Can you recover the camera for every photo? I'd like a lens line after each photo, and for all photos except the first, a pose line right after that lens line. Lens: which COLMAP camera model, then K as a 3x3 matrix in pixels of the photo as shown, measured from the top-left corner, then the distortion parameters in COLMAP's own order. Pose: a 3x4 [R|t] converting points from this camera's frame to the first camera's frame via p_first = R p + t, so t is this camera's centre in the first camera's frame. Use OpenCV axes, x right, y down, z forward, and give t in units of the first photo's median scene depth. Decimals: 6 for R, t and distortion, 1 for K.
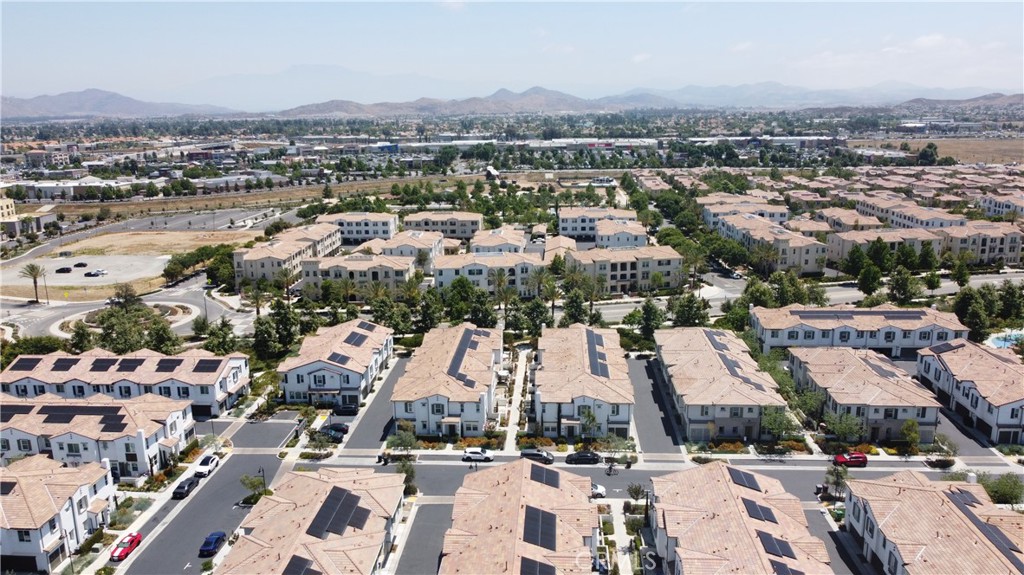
lens RADIAL K [[777.8, 0, 511.5], [0, 777.8, 286.0], [0, 0, 1]] dist [0.005664, 0.003730]
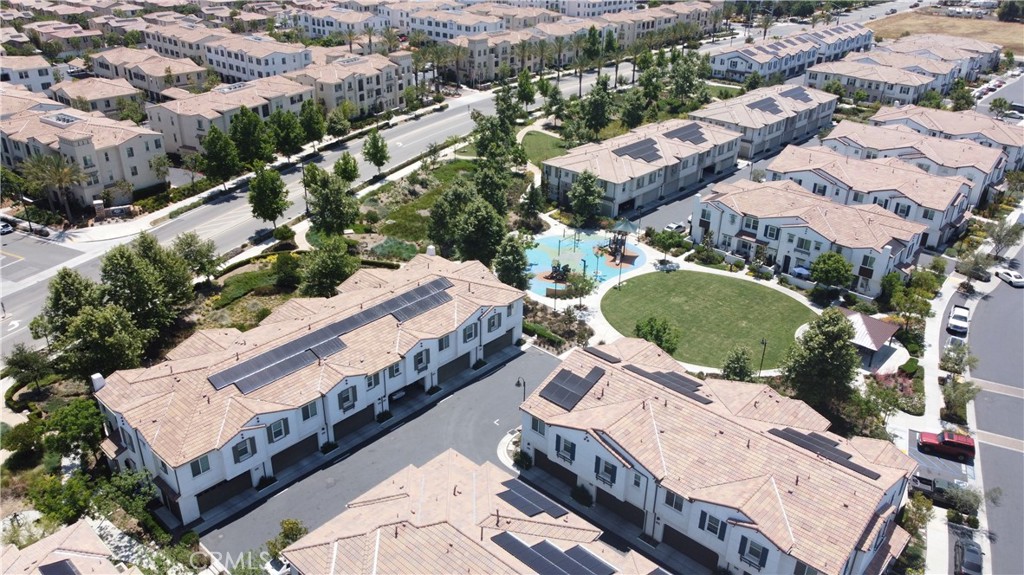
lens RADIAL K [[777.8, 0, 509.1], [0, 777.8, 288.9], [0, 0, 1]] dist [0.005664, 0.003730]
pose [[0.632139, -0.329896, 0.701120, 0.124484], [0.161138, 0.941027, 0.297495, -0.070117], [-0.757915, -0.075081, 0.648019, 0.410846]]
